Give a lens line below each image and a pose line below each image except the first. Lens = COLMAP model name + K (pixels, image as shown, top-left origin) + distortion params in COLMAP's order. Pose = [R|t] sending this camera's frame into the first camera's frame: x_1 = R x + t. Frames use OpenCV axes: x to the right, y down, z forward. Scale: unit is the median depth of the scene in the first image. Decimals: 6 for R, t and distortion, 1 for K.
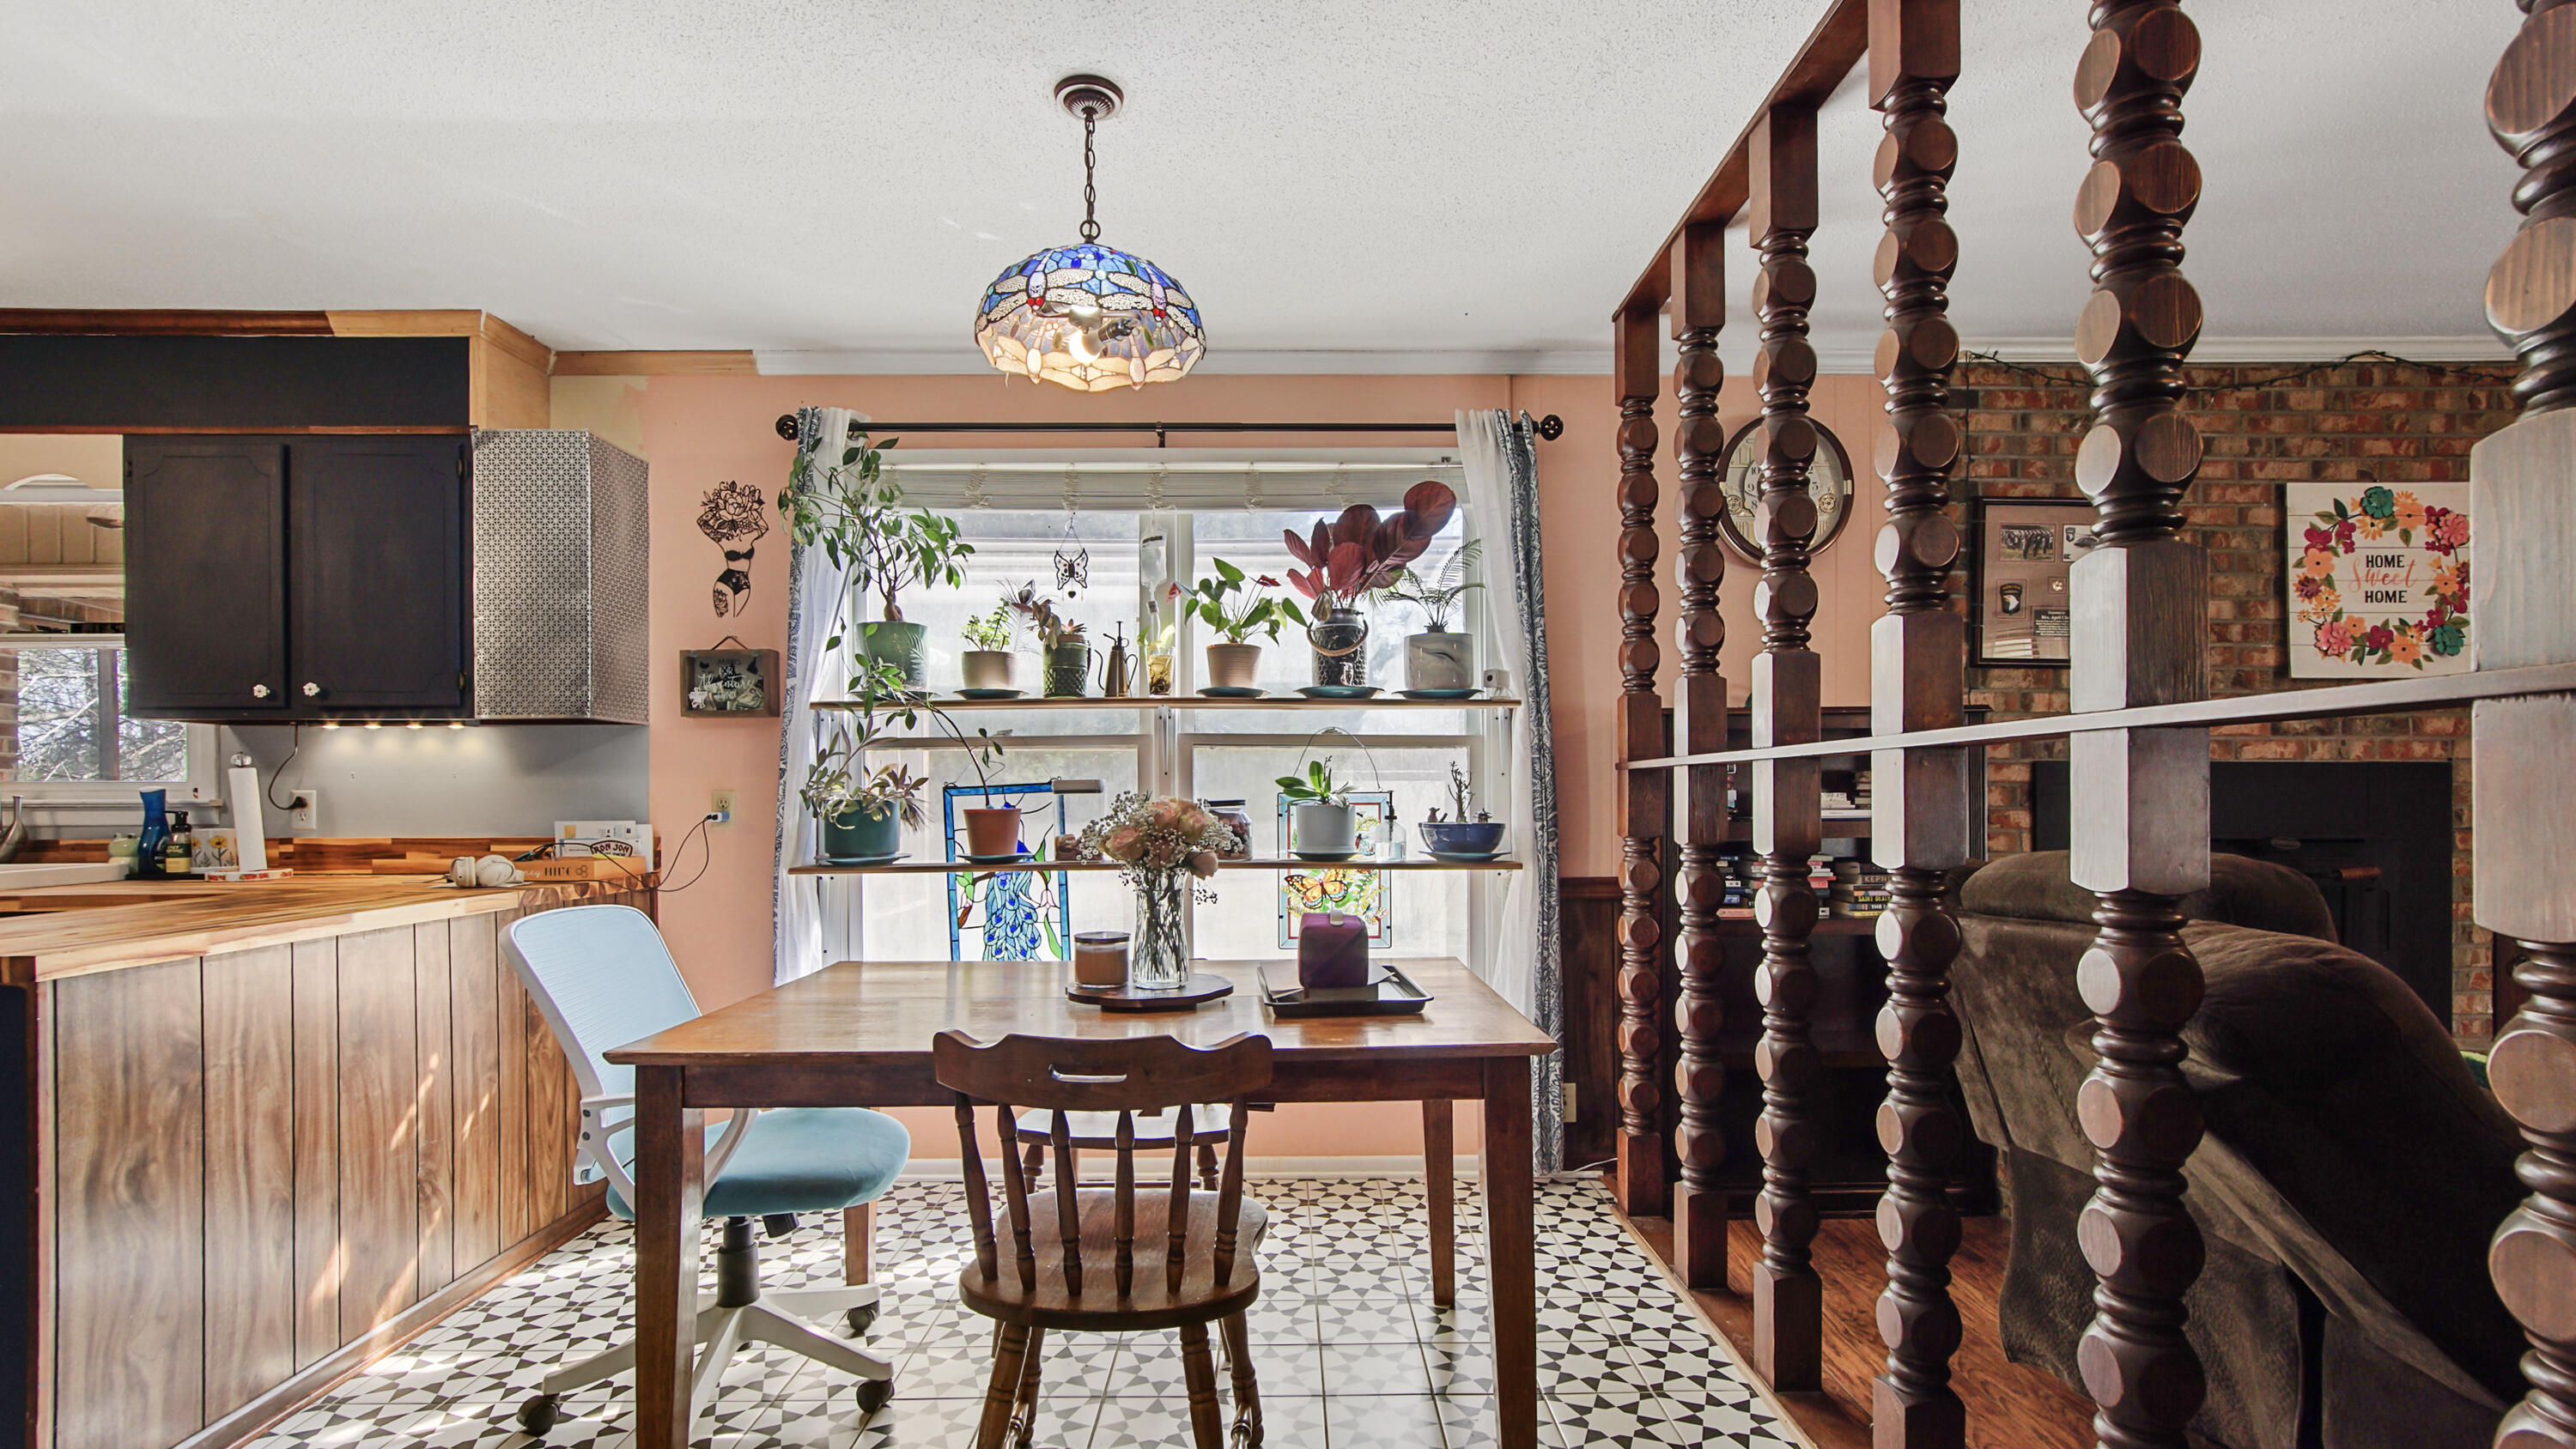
lens RADIAL K [[1153.9, 0, 1284.3], [0, 1153.9, 772.9], [0, 0, 1]] dist [-0.011509, 0.006963]
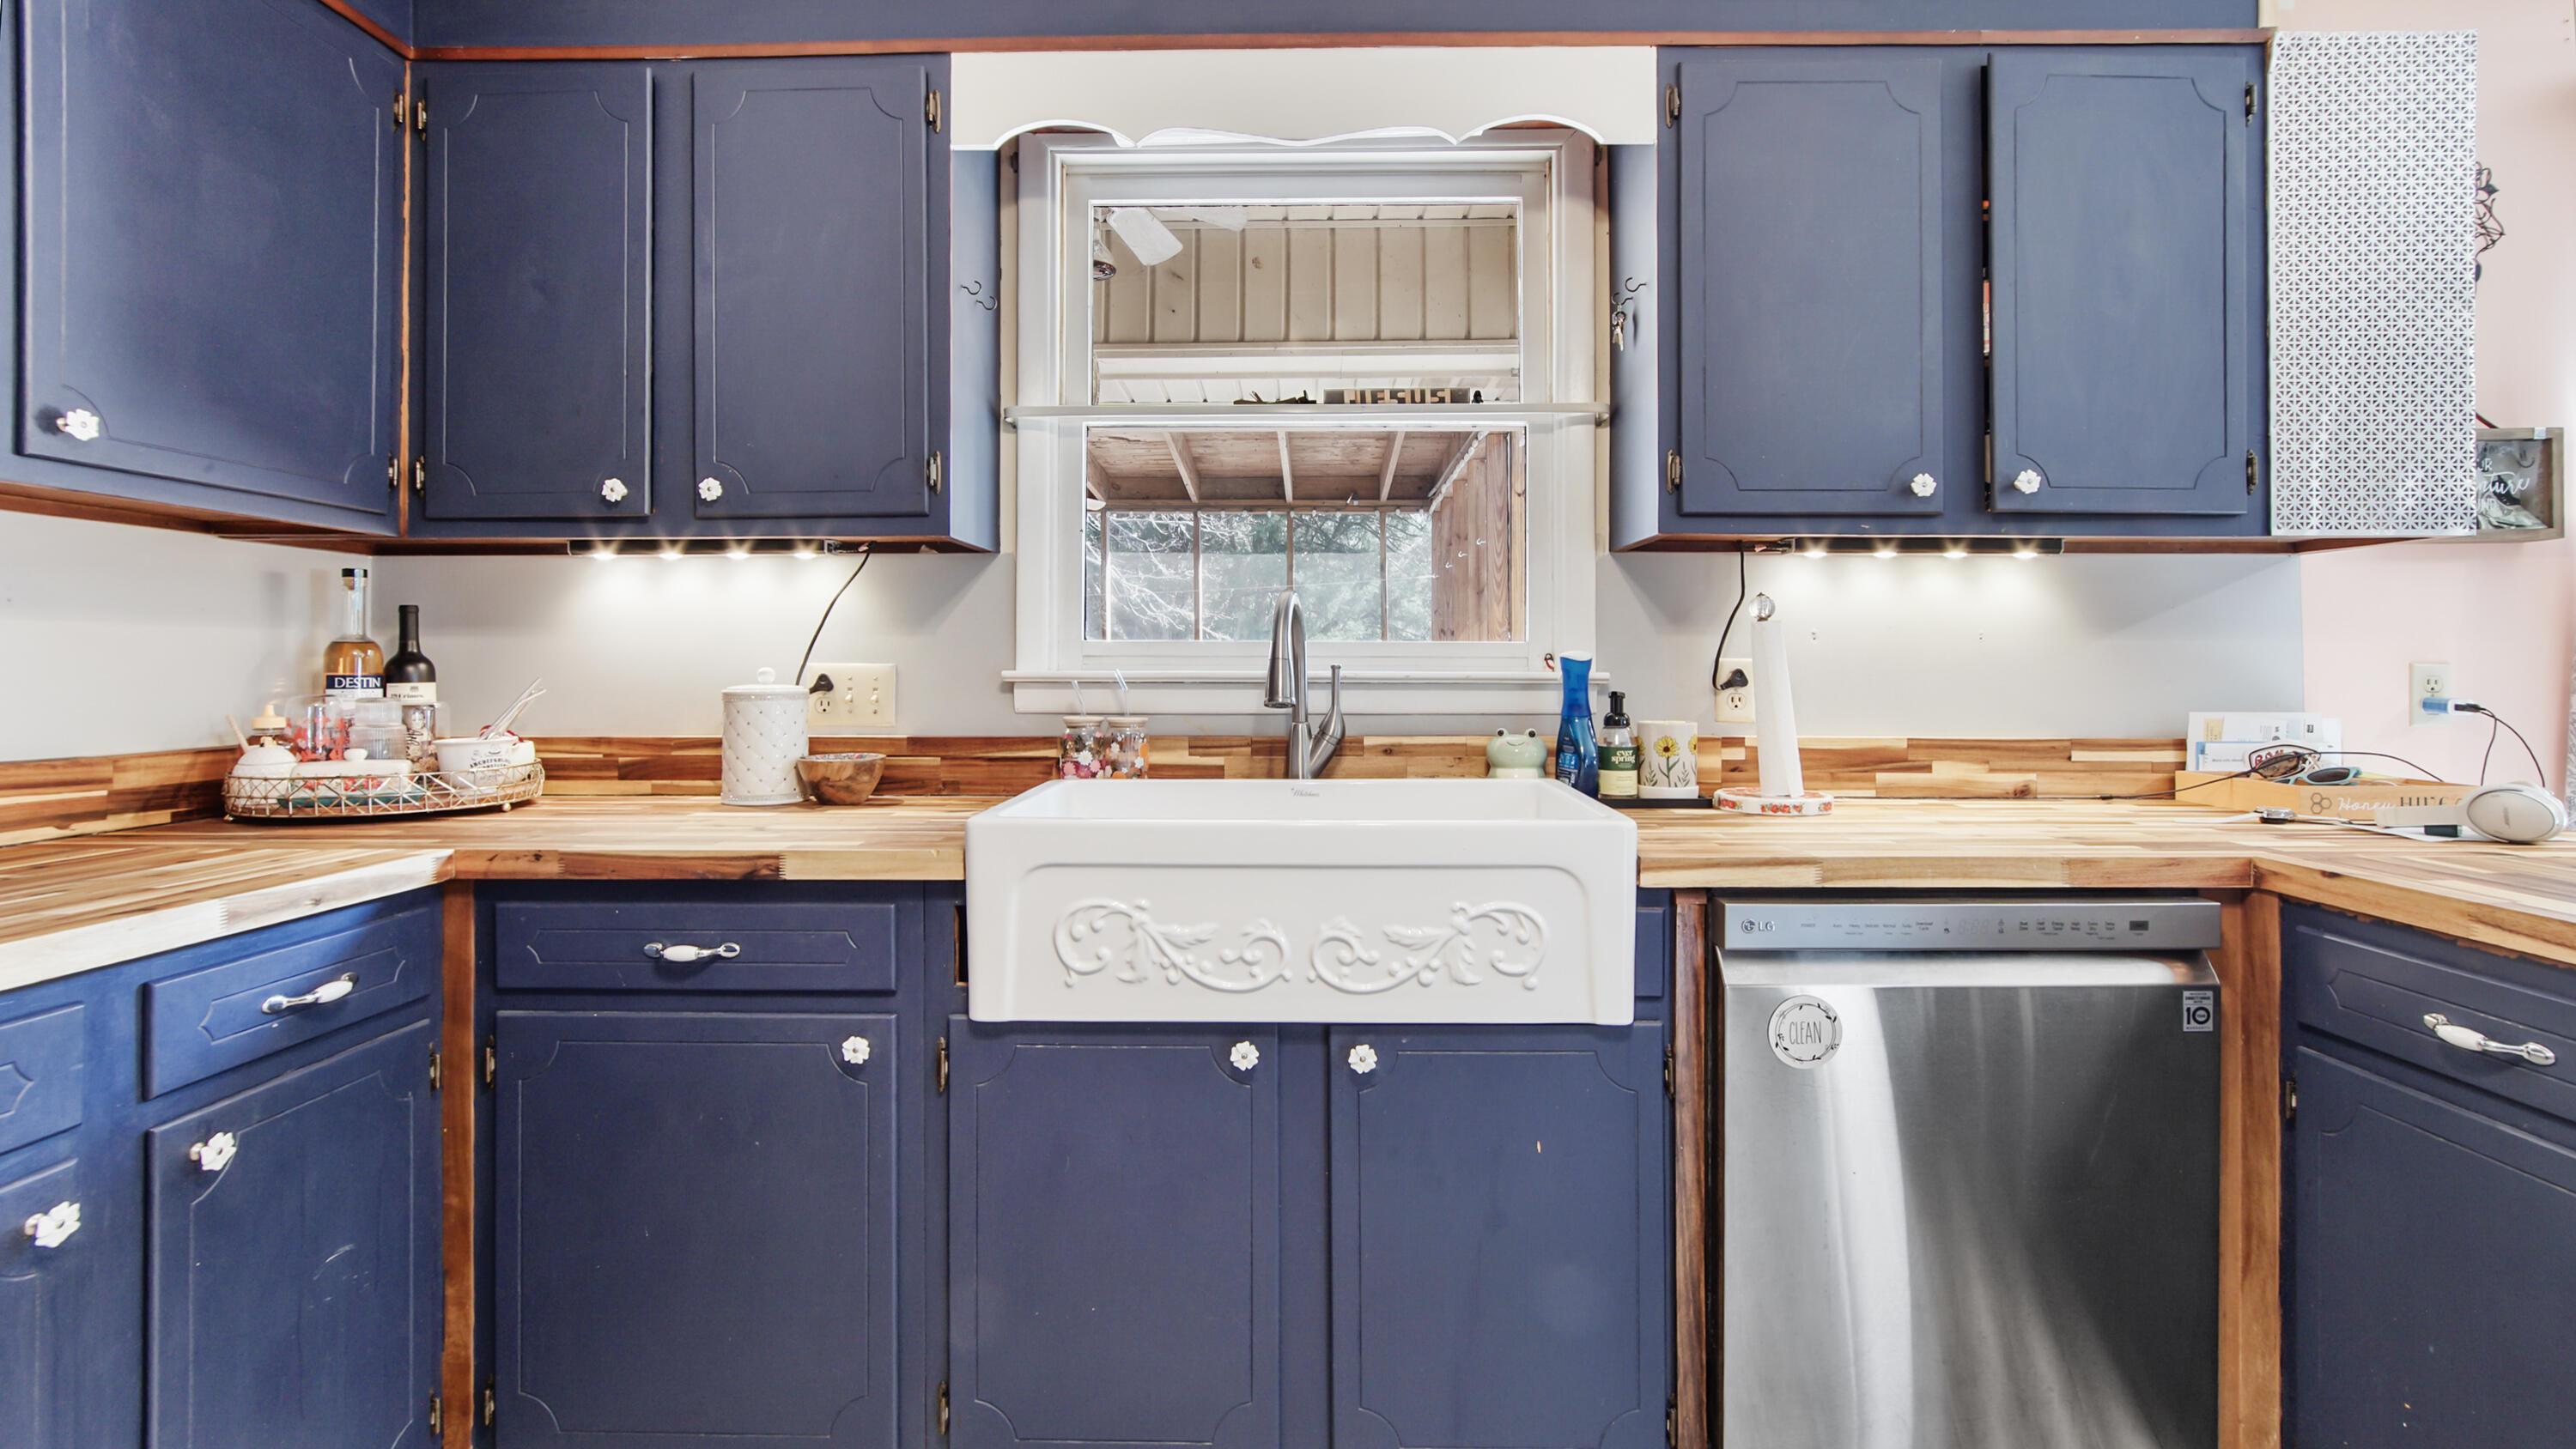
lens RADIAL K [[1146.3, 0, 1289.6], [0, 1146.3, 671.0], [0, 0, 1]] dist [-0.011664, 0.000510]
pose [[0.999674, 0.005440, -0.024948, -1.190697], [-0.004993, 0.999827, 0.017933, 0.013325], [0.025041, -0.017803, 0.999528, 0.428185]]
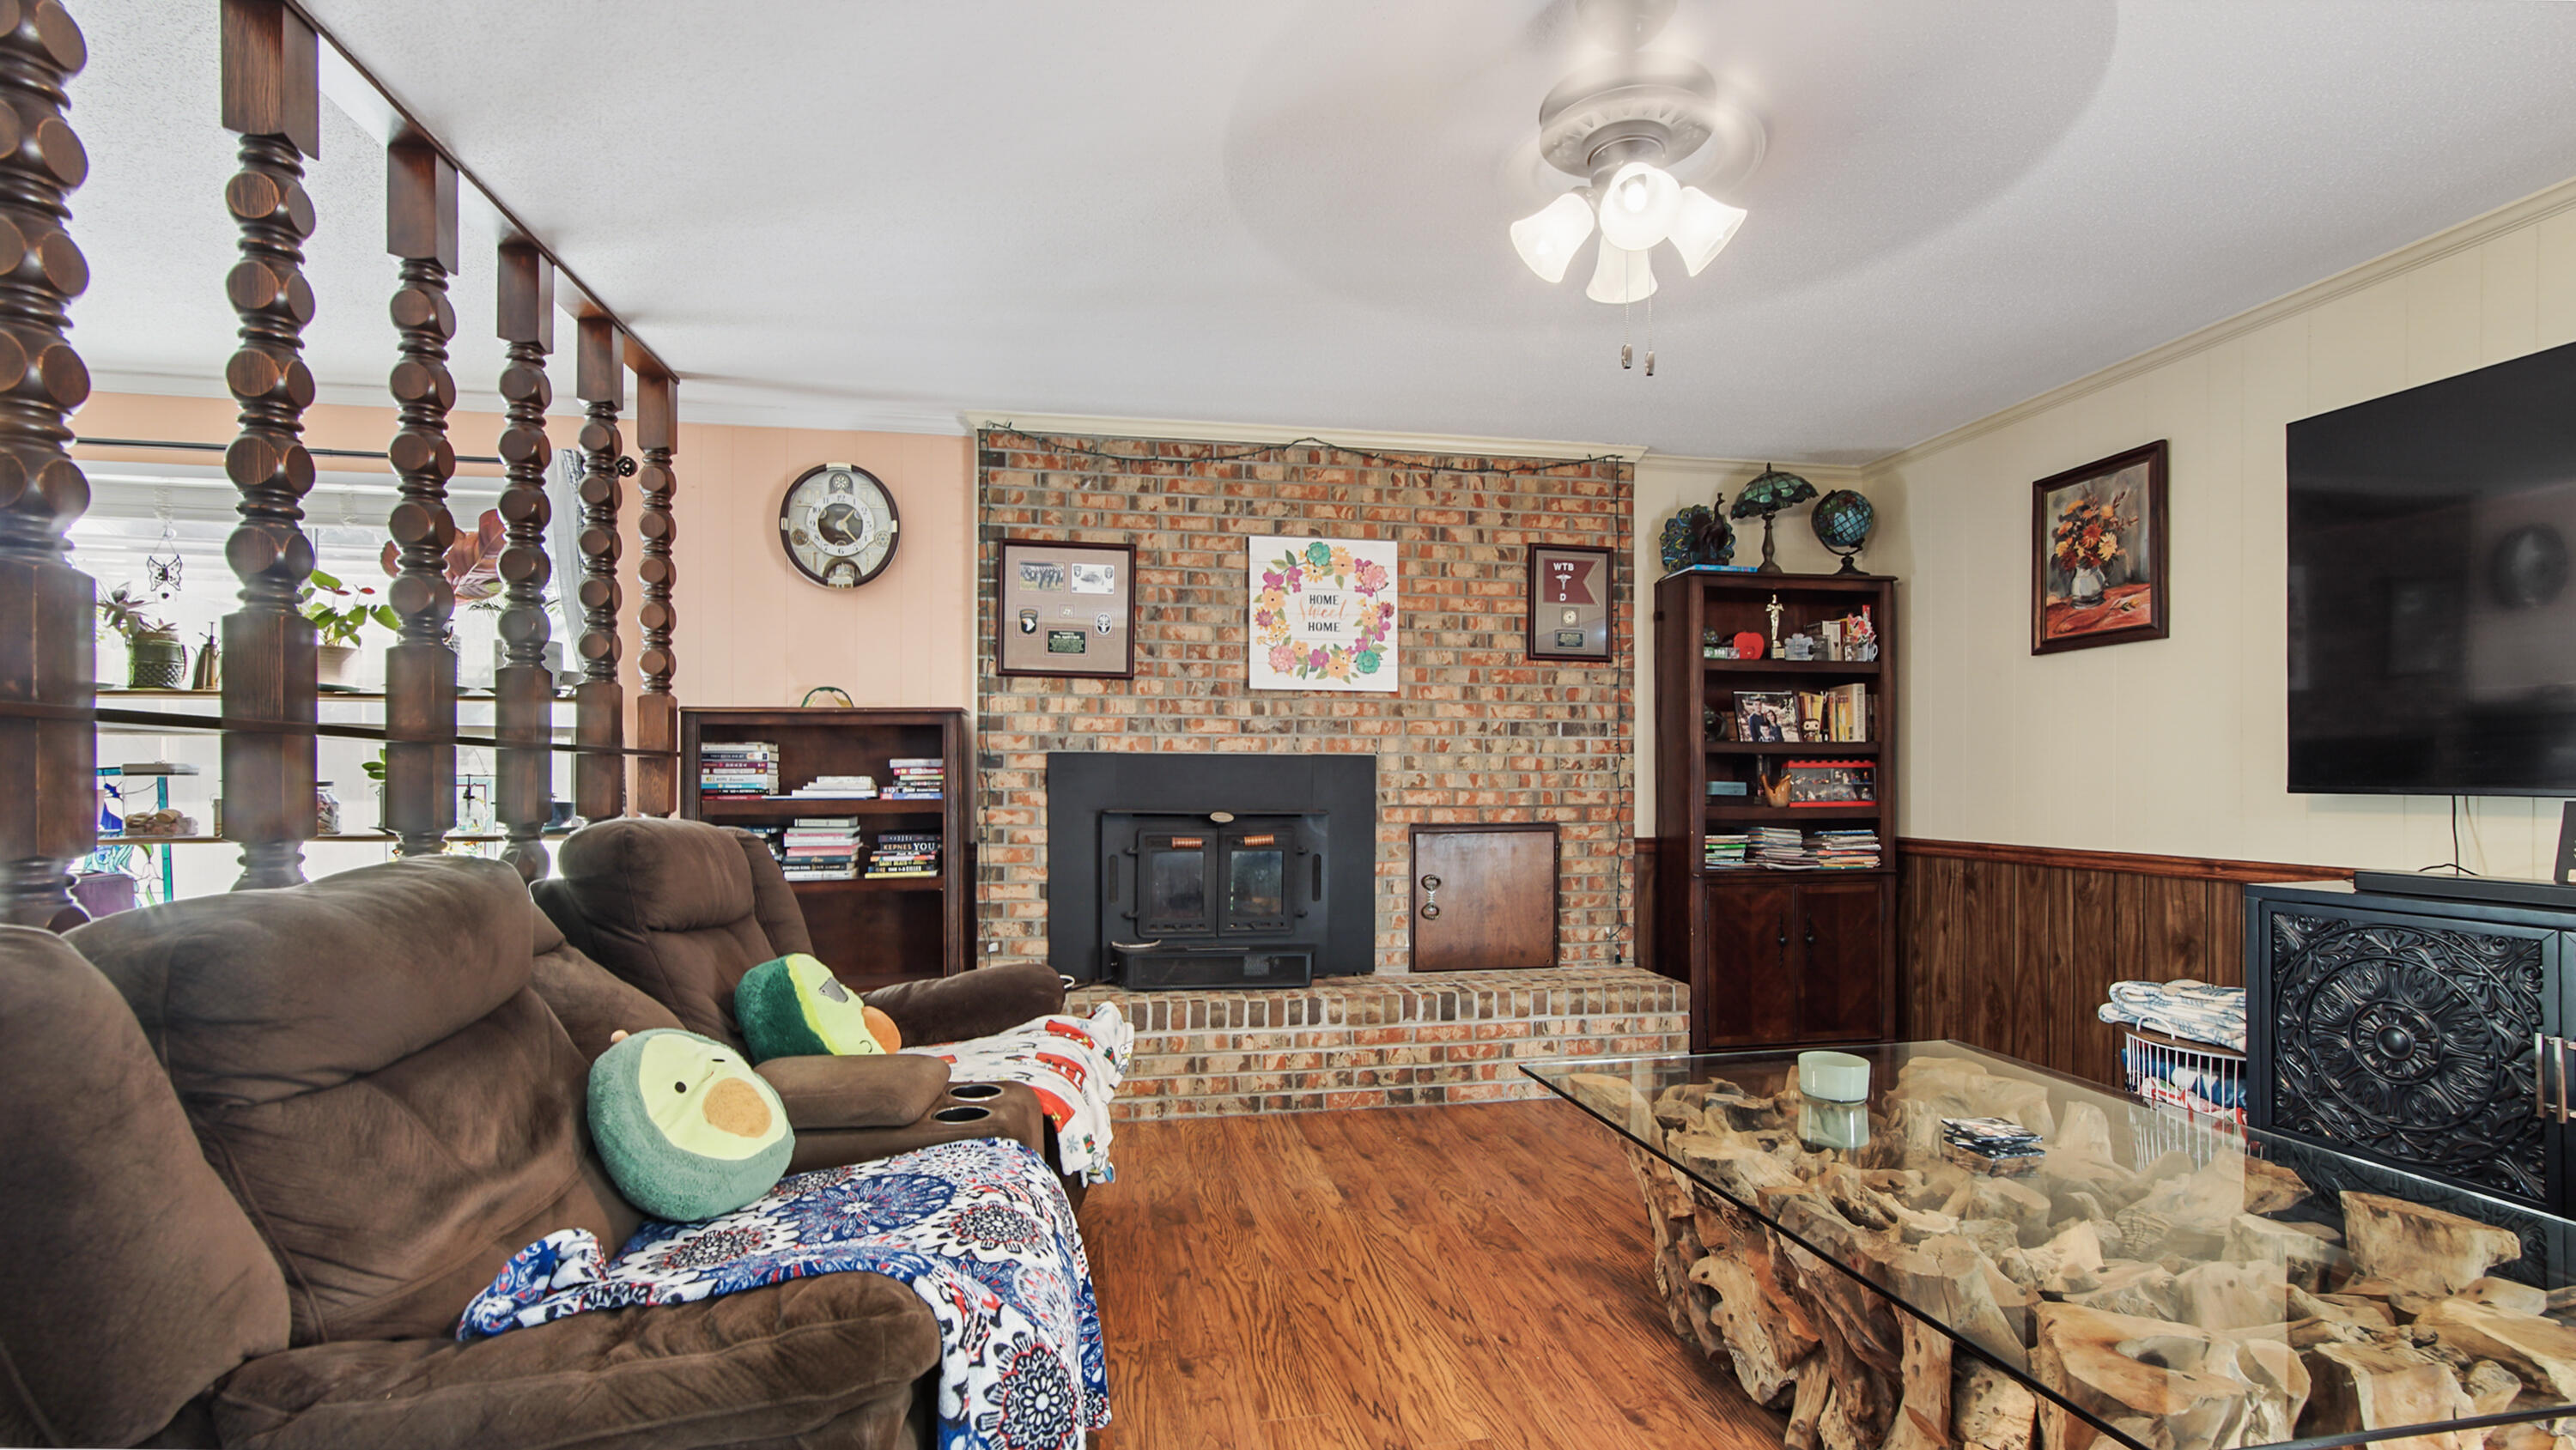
lens RADIAL K [[1153.9, 0, 1284.3], [0, 1153.9, 773.4], [0, 0, 1]] dist [-0.011509, 0.006963]
pose [[0.984201, 0.002832, 0.177032, 0.678290], [-0.003998, 0.999973, 0.006228, 0.004274], [-0.177010, -0.006838, 0.984185, -0.275307]]
